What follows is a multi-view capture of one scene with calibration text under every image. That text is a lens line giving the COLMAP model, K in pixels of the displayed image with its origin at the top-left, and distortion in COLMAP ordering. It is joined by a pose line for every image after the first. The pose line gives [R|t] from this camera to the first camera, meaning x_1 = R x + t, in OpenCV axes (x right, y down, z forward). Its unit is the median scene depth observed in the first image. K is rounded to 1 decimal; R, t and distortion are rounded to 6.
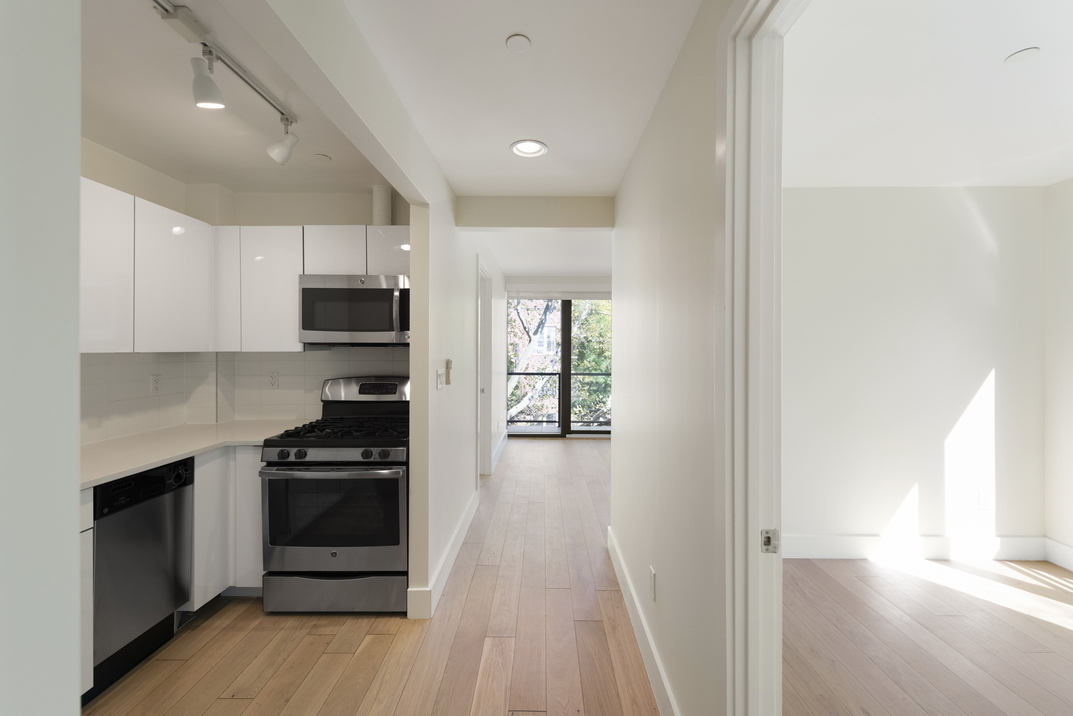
lens RADIAL K [[433.3, 0, 539.4], [0, 433.3, 348.0], [0, 0, 1]] dist [0.000031, 0.000028]
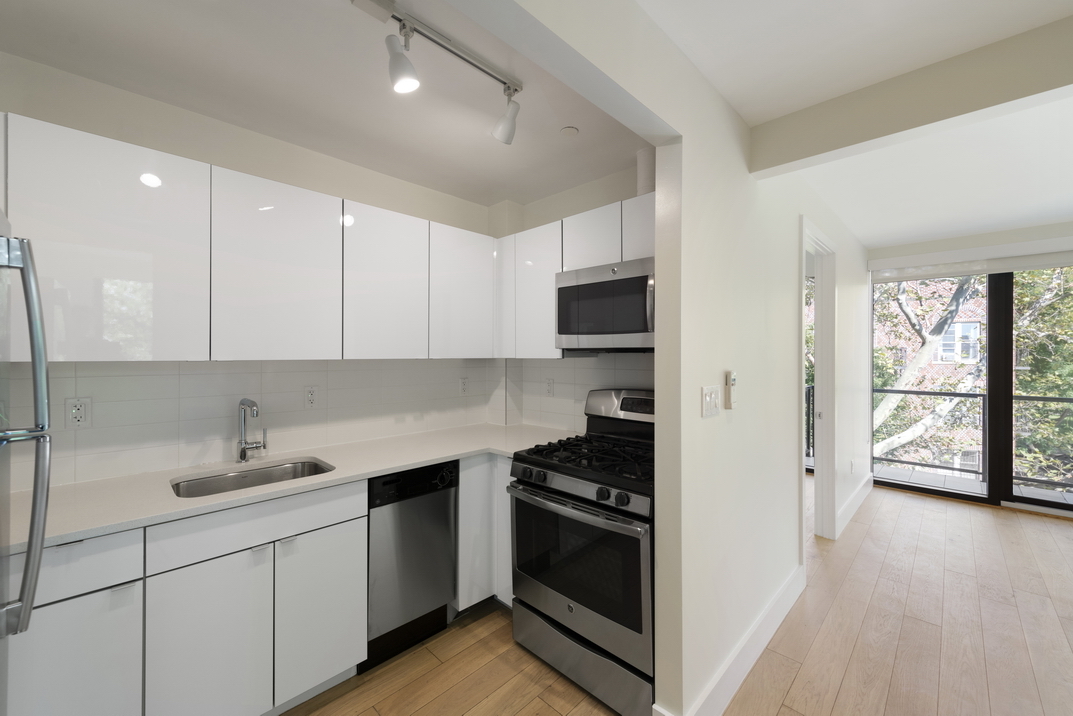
lens RADIAL K [[425.4, 0, 536.3], [0, 425.4, 352.6], [0, 0, 1]] dist [0.008537, -0.000524]
pose [[0.719640, -0.004078, -0.694335, 0.031563], [0.001481, 0.999989, -0.004339, 0.000167], [0.694346, 0.002094, 0.719639, 0.330965]]
